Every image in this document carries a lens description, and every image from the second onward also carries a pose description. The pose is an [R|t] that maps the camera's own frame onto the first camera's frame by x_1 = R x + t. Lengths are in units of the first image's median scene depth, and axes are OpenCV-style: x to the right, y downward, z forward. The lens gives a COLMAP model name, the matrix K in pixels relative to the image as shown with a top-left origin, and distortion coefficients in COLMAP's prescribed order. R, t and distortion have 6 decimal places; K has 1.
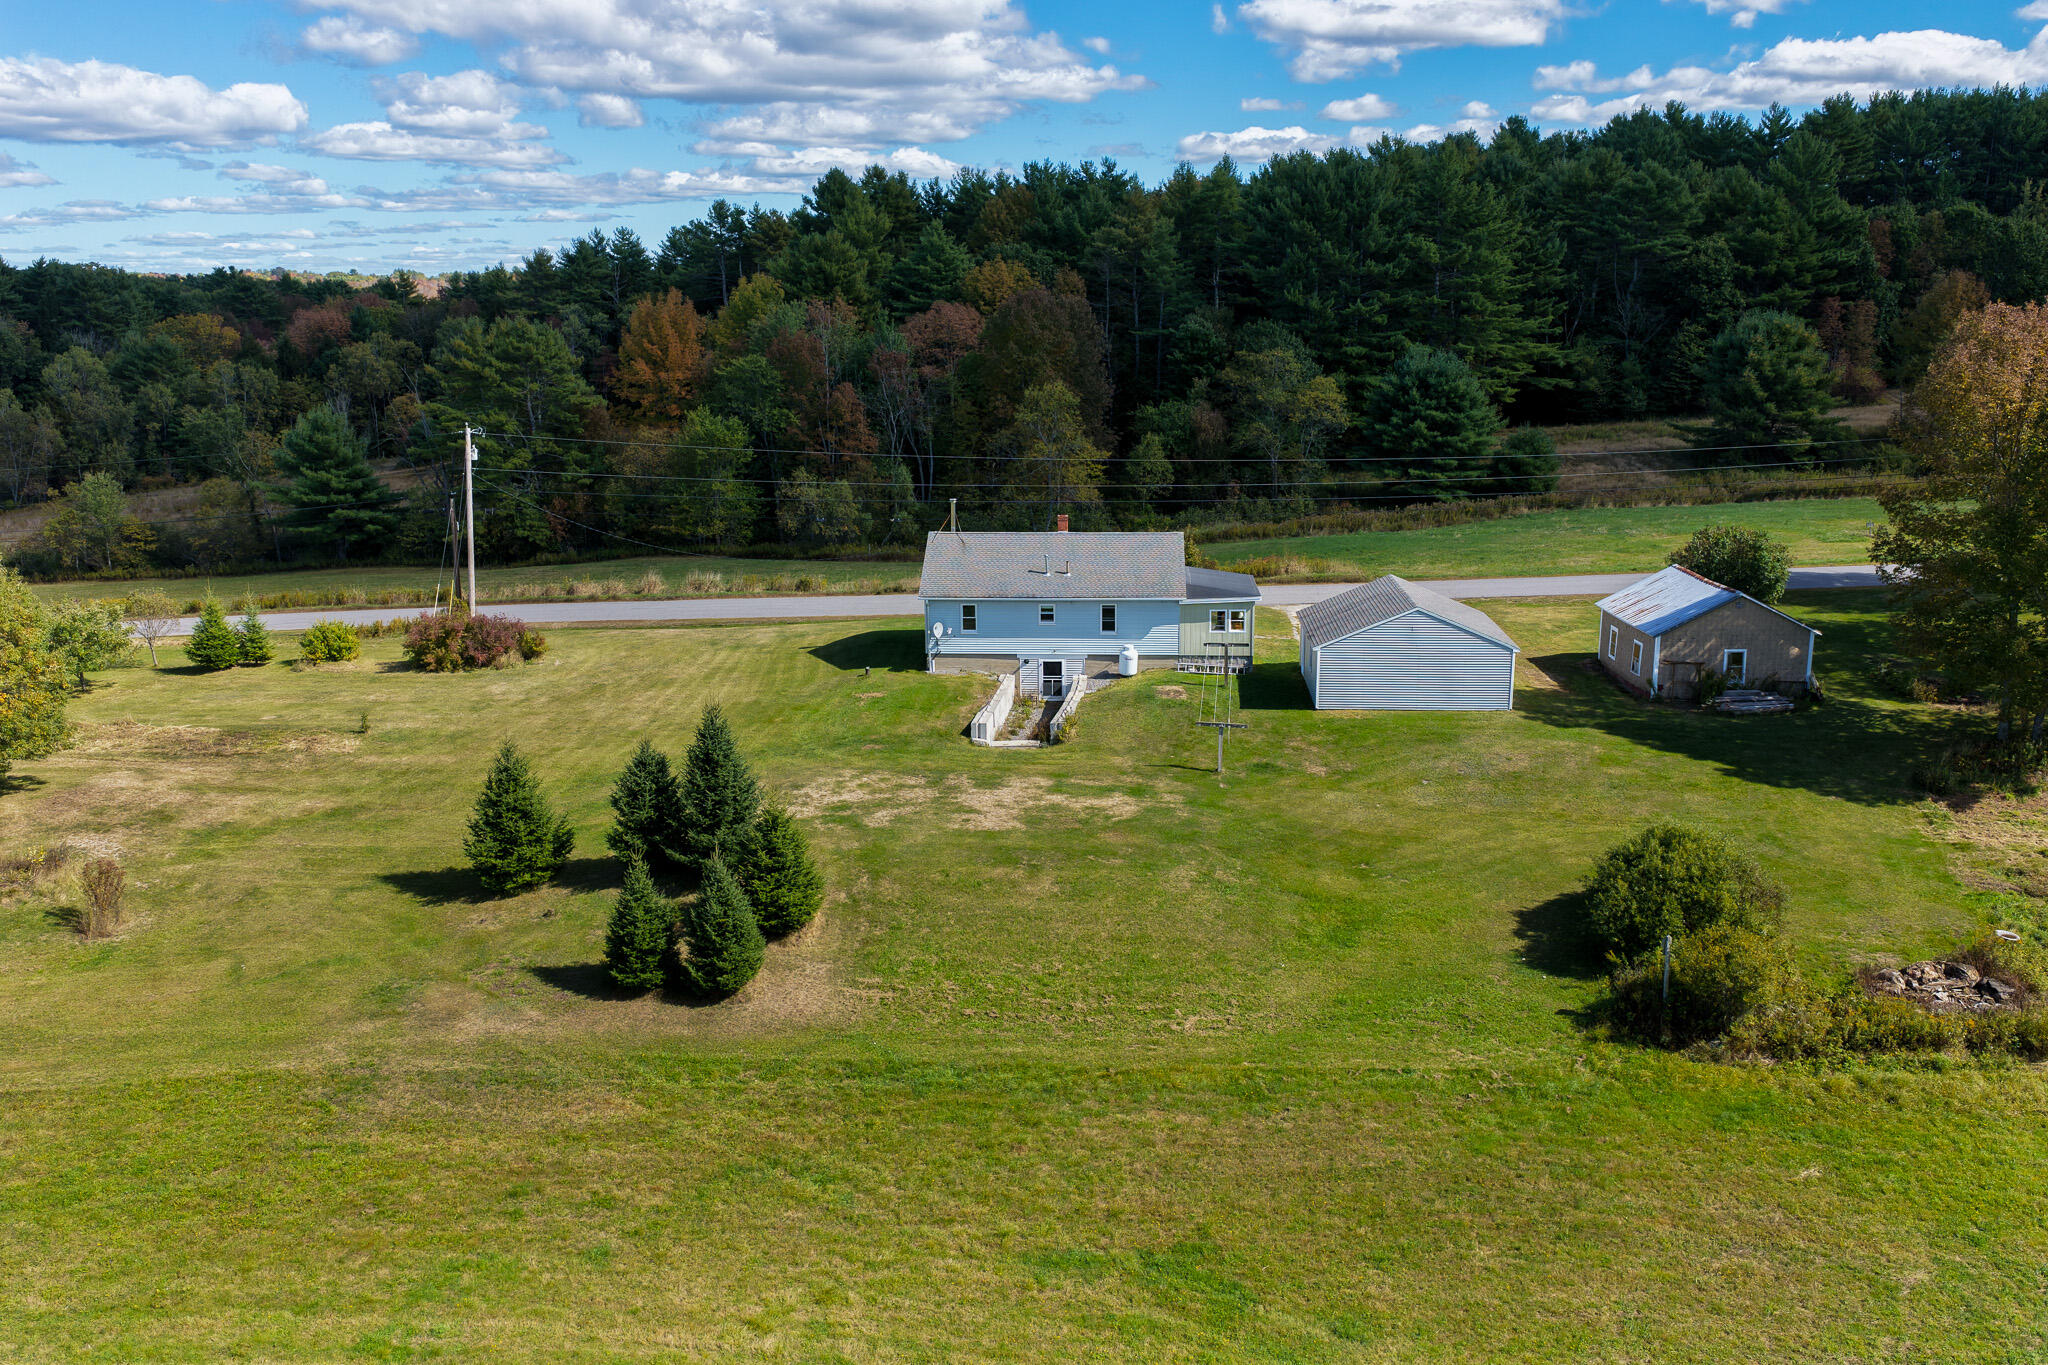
lens RADIAL K [[1683.1, 0, 1024.0], [0, 1683.1, 682.5], [0, 0, 1]] dist [-0.002532, 0.005854]
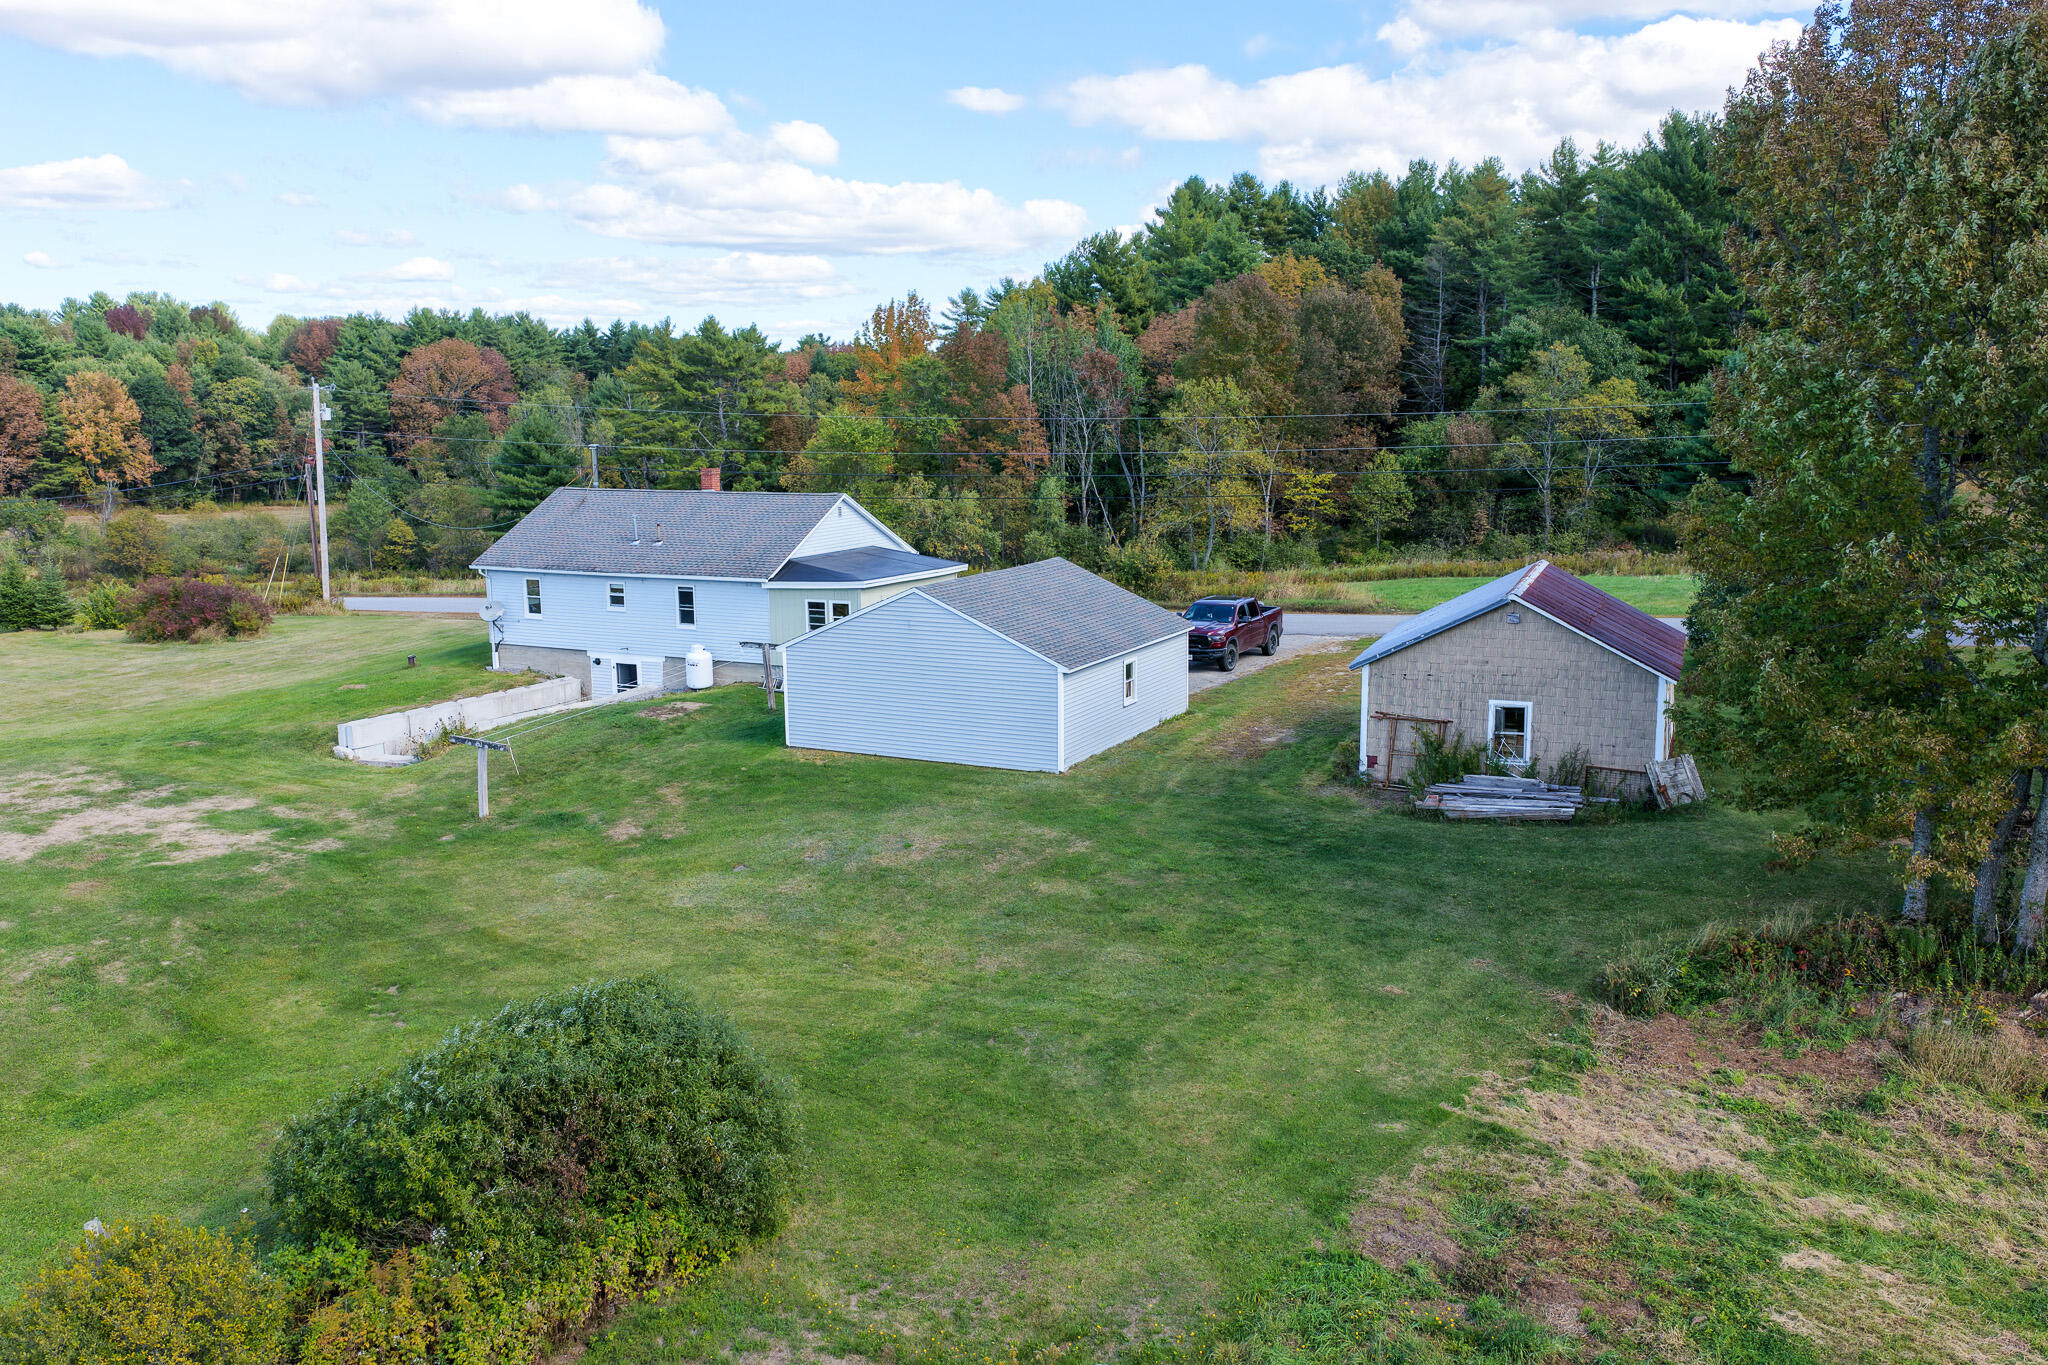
lens RADIAL K [[1683.1, 0, 1024.0], [0, 1683.1, 682.5], [0, 0, 1]] dist [-0.002532, 0.005854]
pose [[0.920016, 0.065267, -0.386408, 0.234347], [-0.085201, 0.995760, -0.034668, 0.003021], [0.382507, 0.064817, 0.921676, 0.213789]]
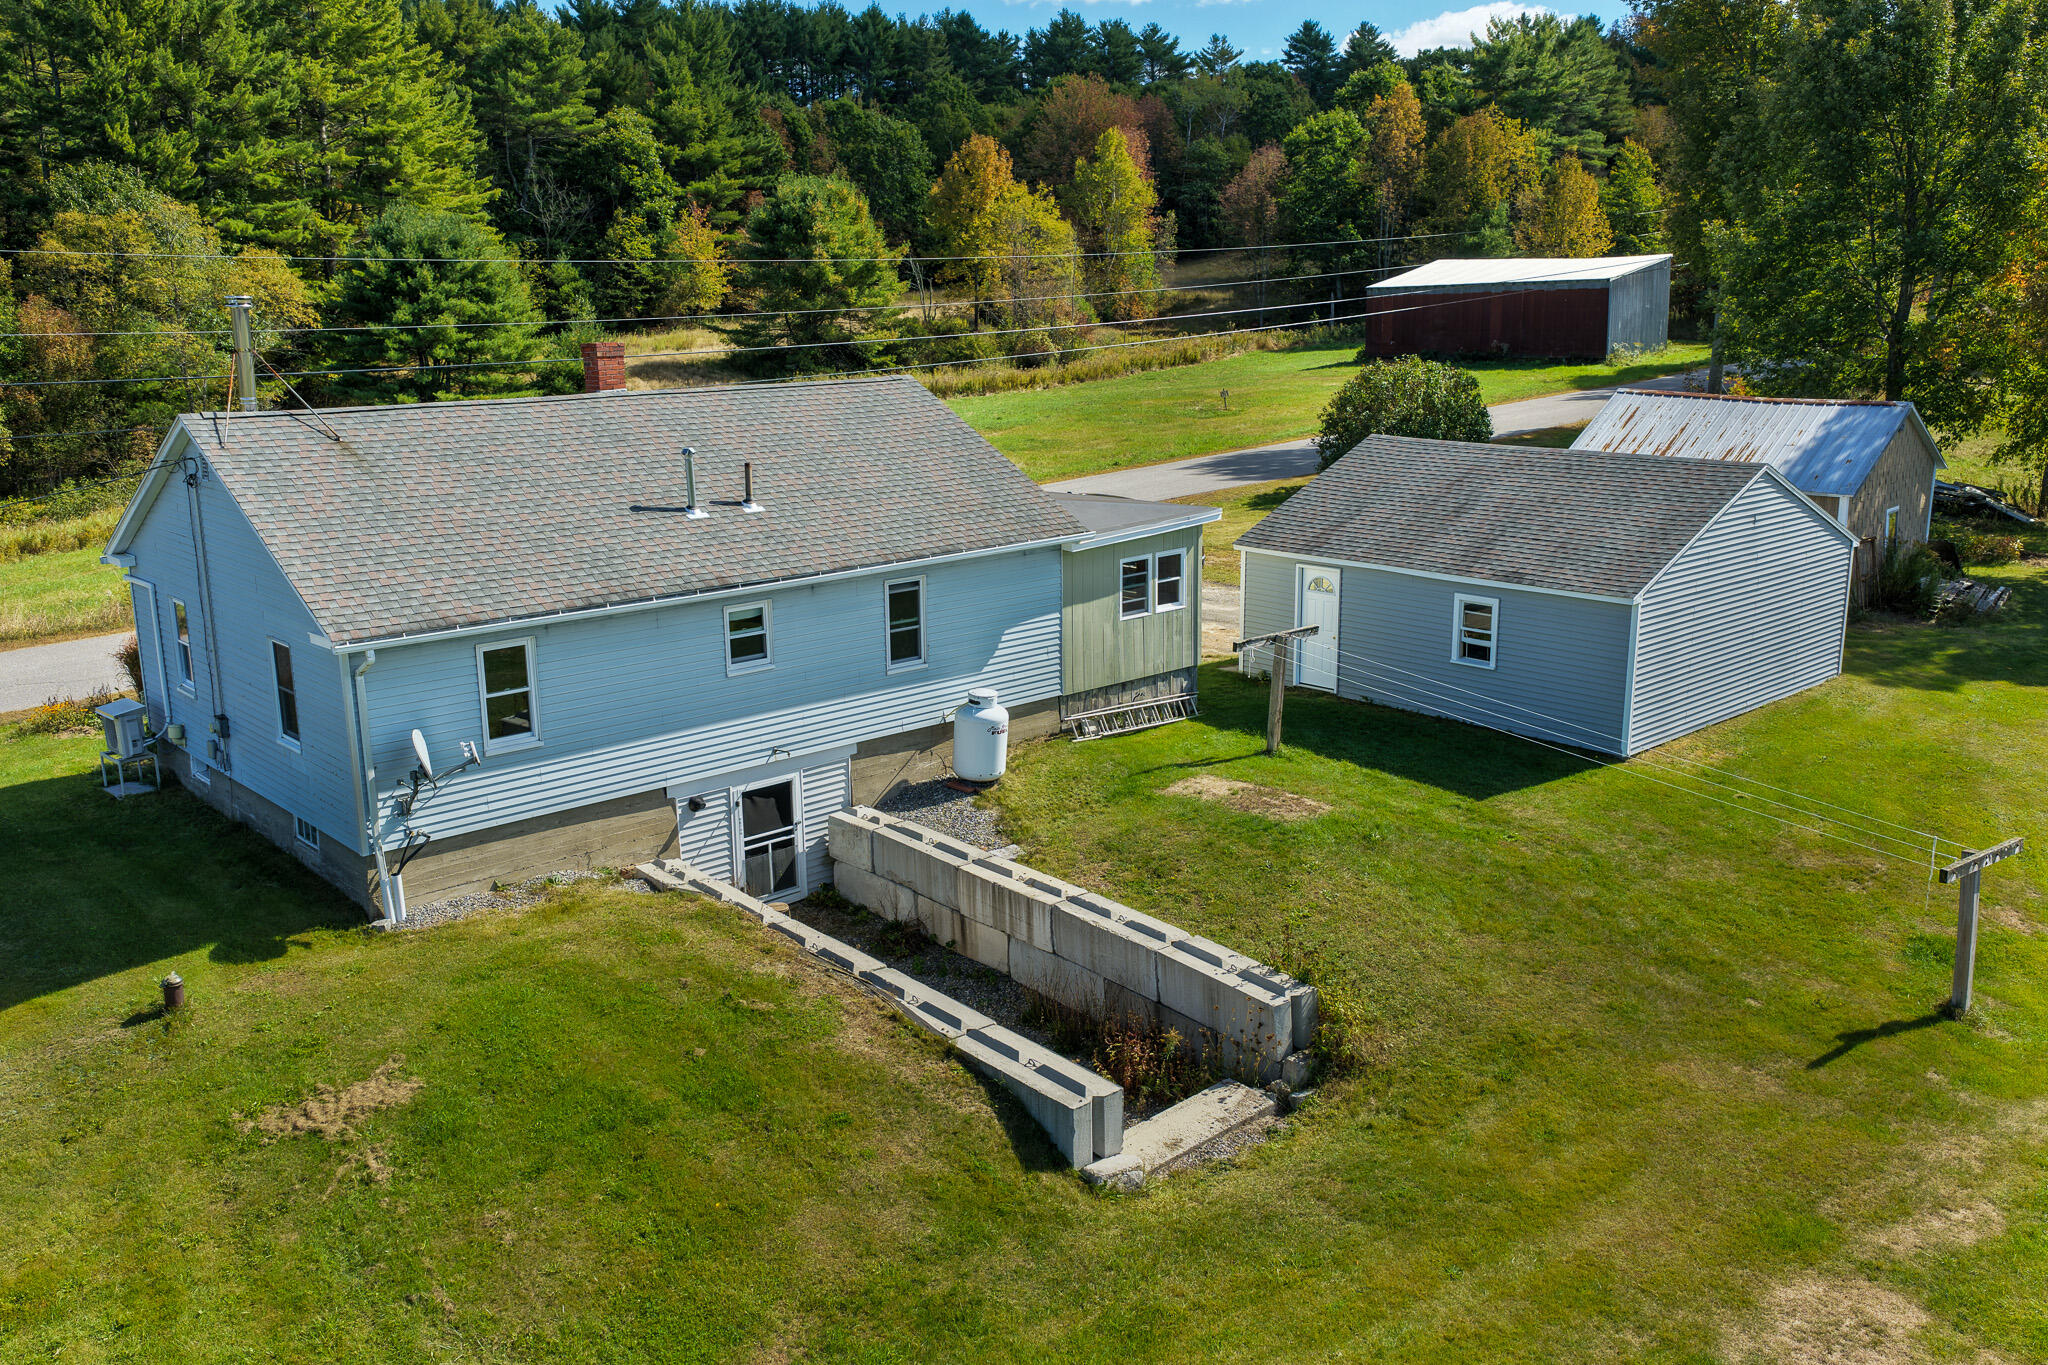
lens RADIAL K [[1695.1, 0, 1024.0], [0, 1695.1, 682.5], [0, 0, 1]] dist [-0.000621, 0.003184]
pose [[0.690550, -0.166381, 0.703888, -0.088264], [0.168397, 0.983423, 0.067251, -0.023325], [-0.703408, 0.072092, 0.707120, 0.388901]]
